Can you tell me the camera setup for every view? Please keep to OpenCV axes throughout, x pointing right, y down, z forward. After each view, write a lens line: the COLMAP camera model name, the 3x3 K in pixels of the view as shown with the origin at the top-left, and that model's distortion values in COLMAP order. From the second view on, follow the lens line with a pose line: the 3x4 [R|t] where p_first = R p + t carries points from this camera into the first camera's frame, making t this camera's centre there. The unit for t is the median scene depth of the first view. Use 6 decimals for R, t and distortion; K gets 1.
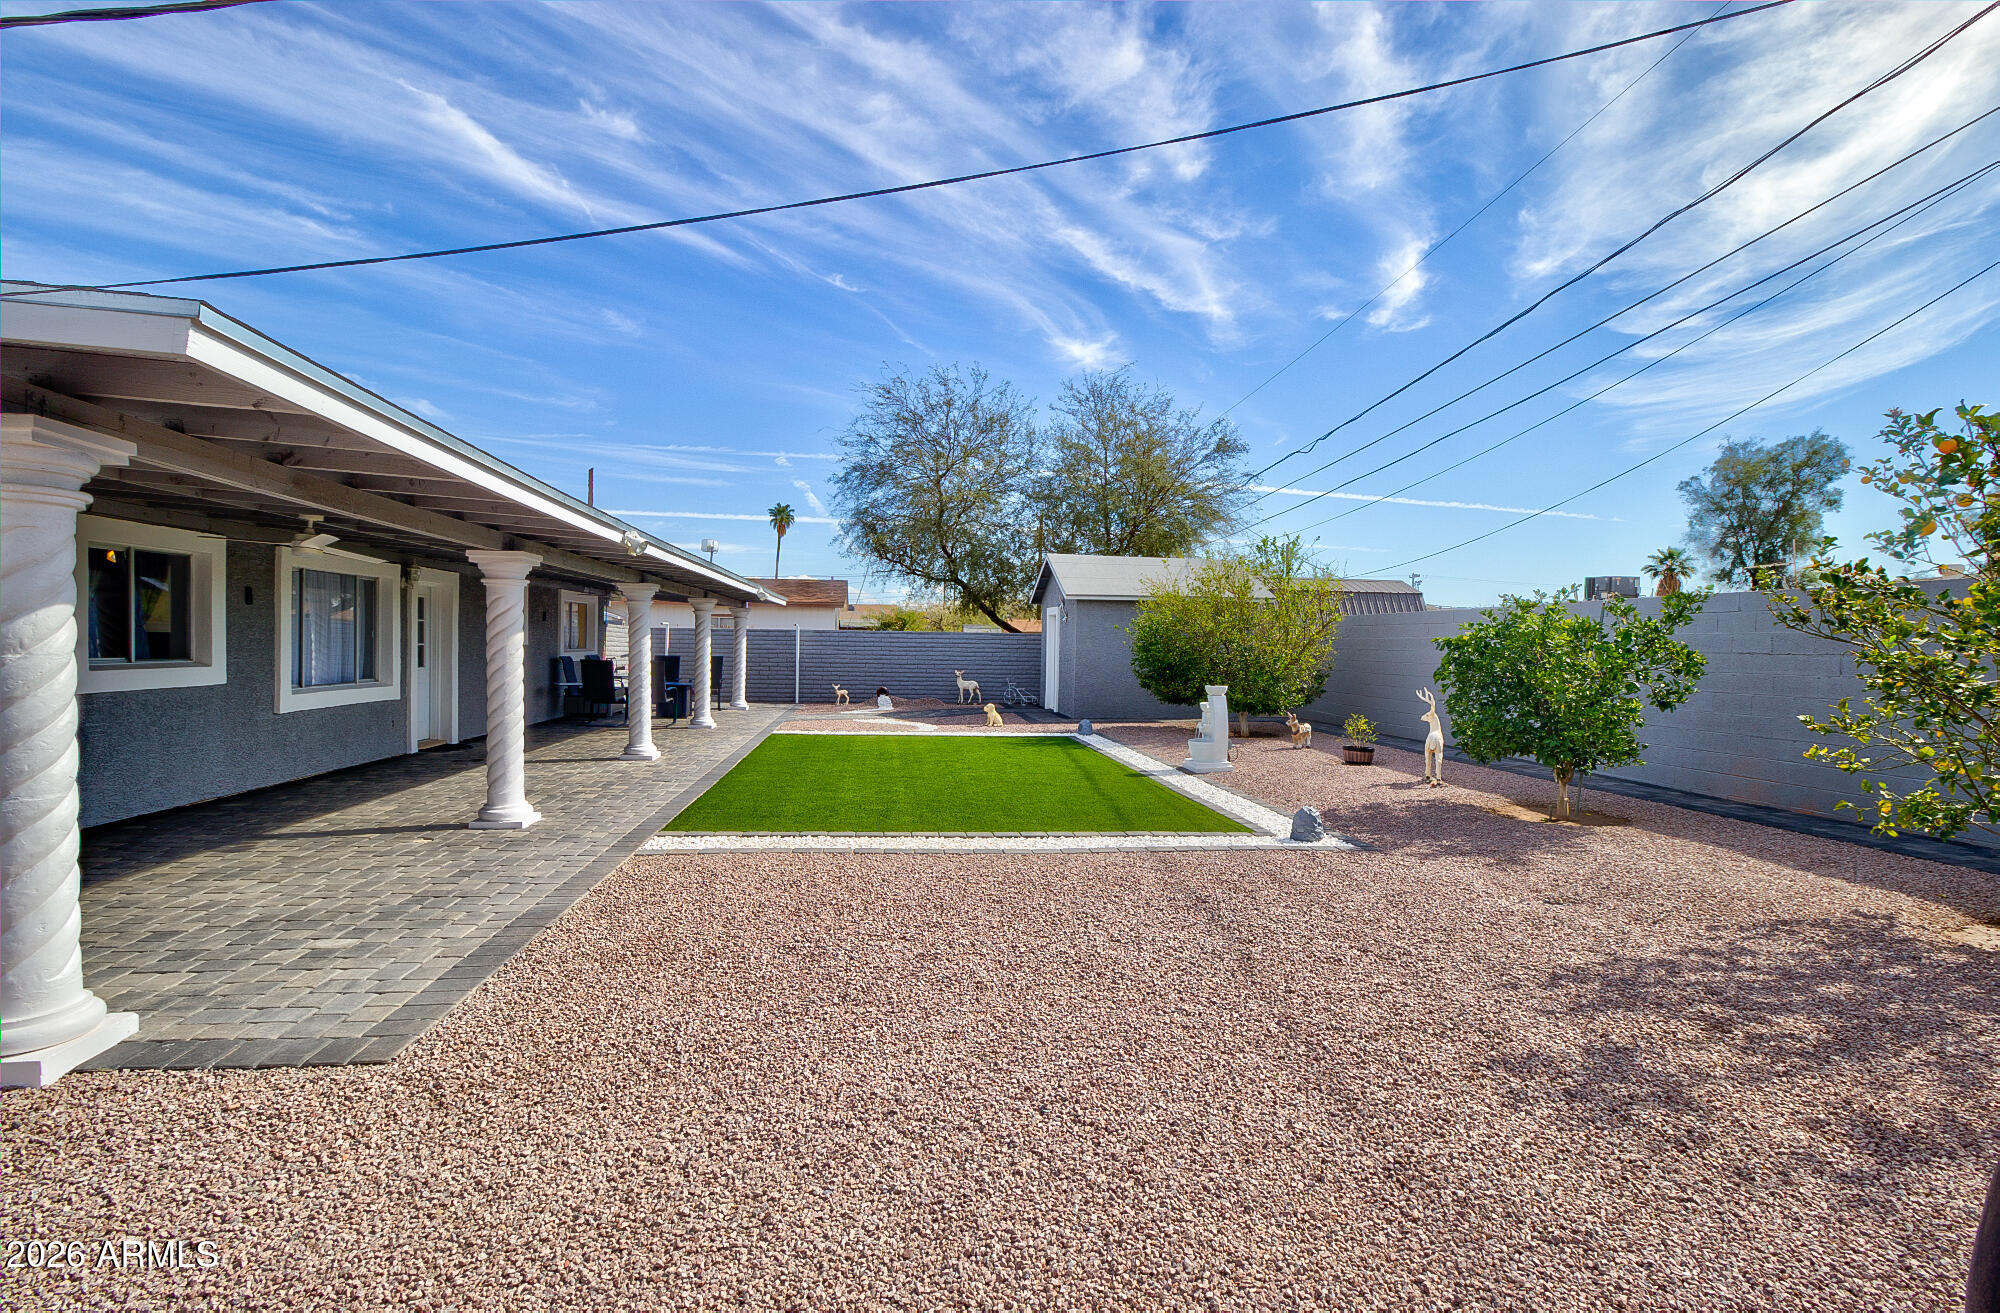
lens RADIAL K [[927.6, 0, 1014.1], [0, 927.6, 660.0], [0, 0, 1]] dist [-0.031019, 0.011674]
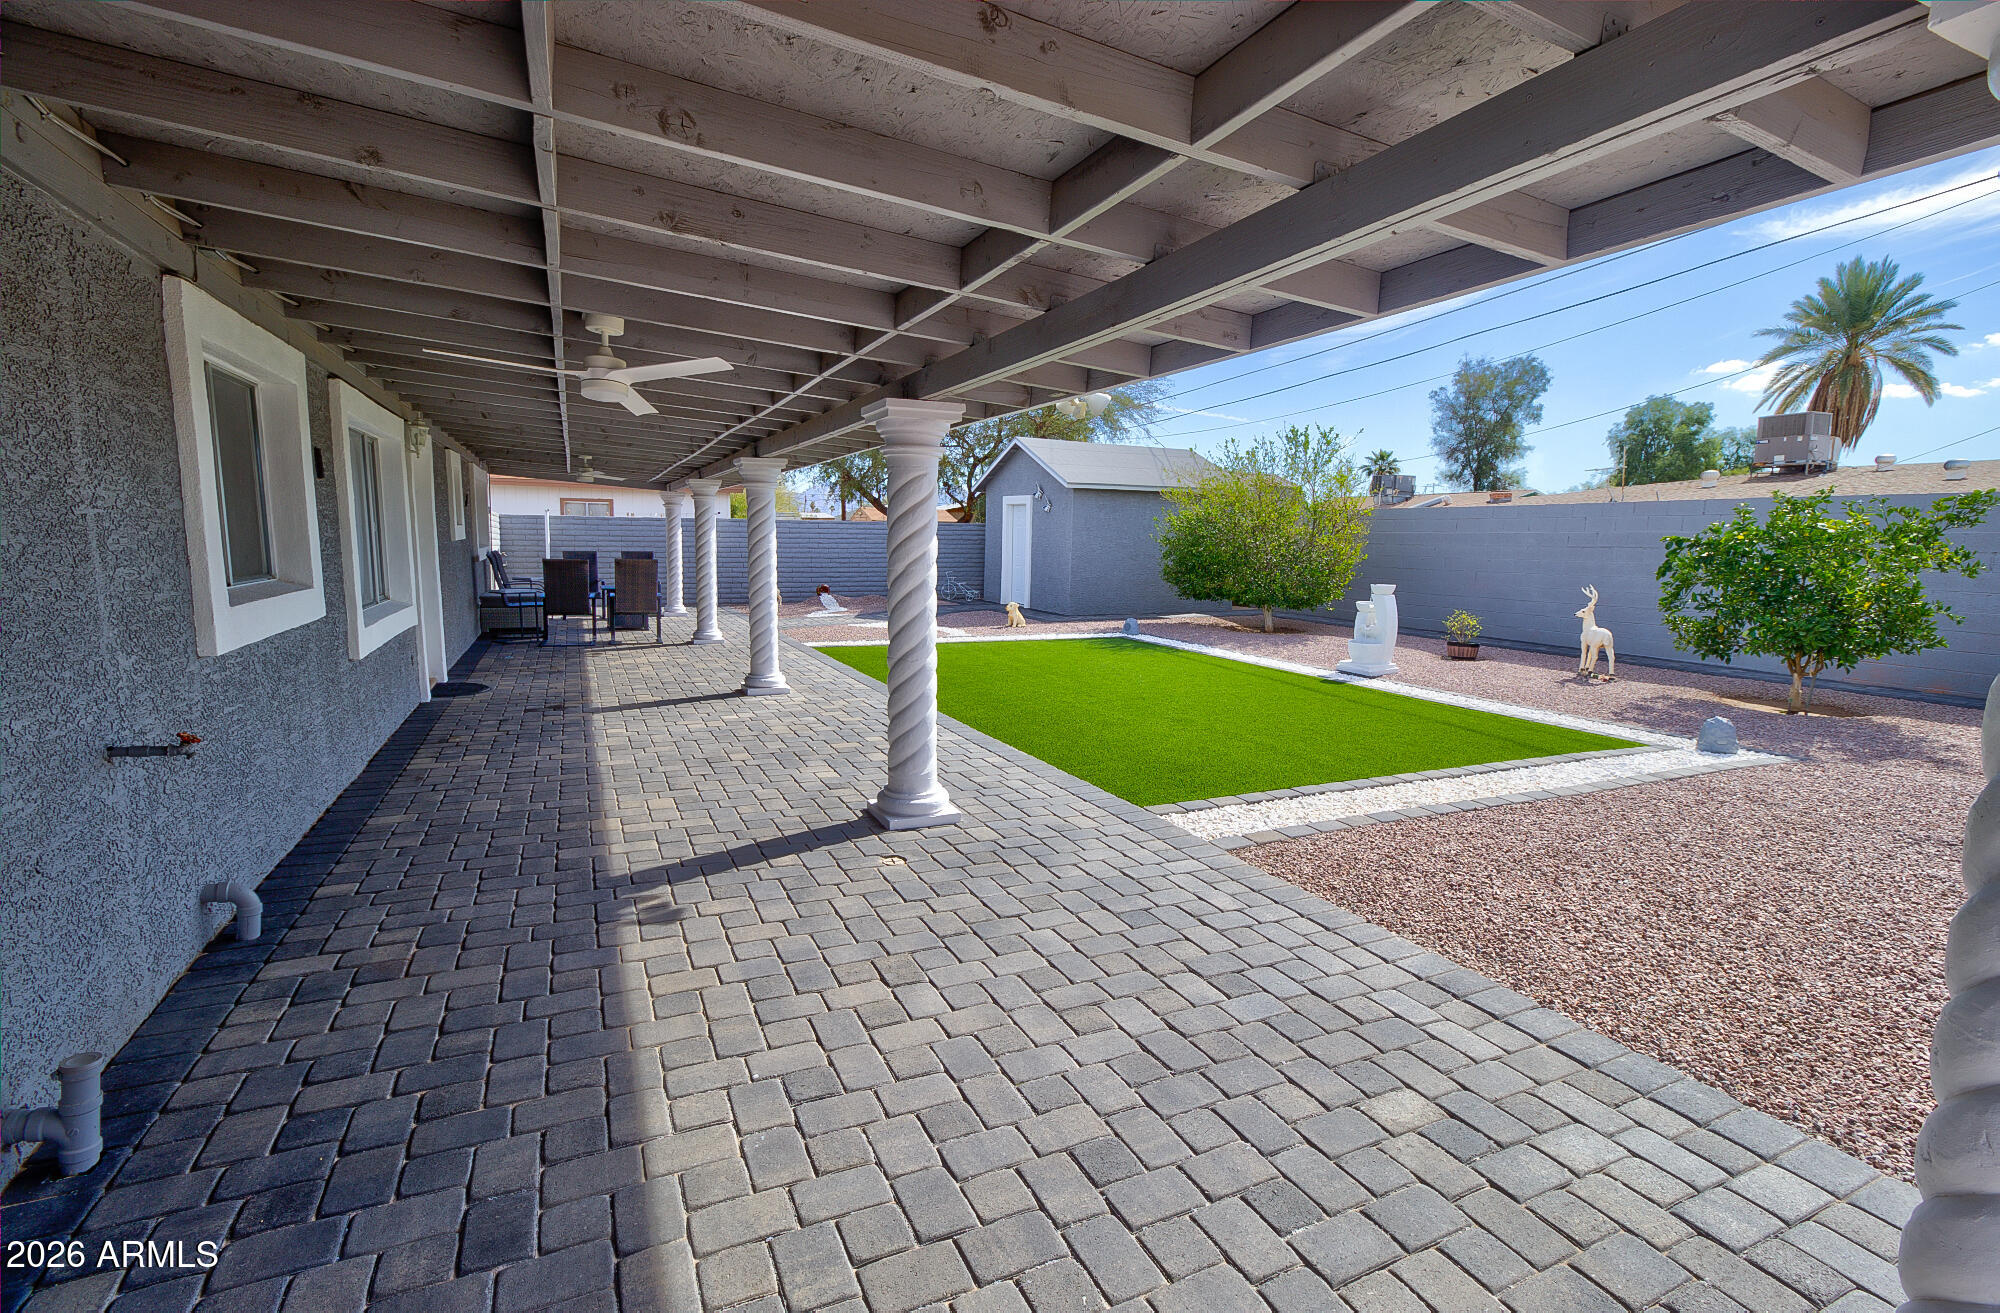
lens RADIAL K [[903.4, 0, 1016.7], [0, 903.4, 654.8], [0, 0, 1]] dist [-0.008030, 0.000471]
pose [[0.949240, -0.038333, 0.312209, -0.264937], [0.001102, 0.992946, 0.118565, -0.006606], [-0.314552, -0.112203, 0.942586, 0.144067]]
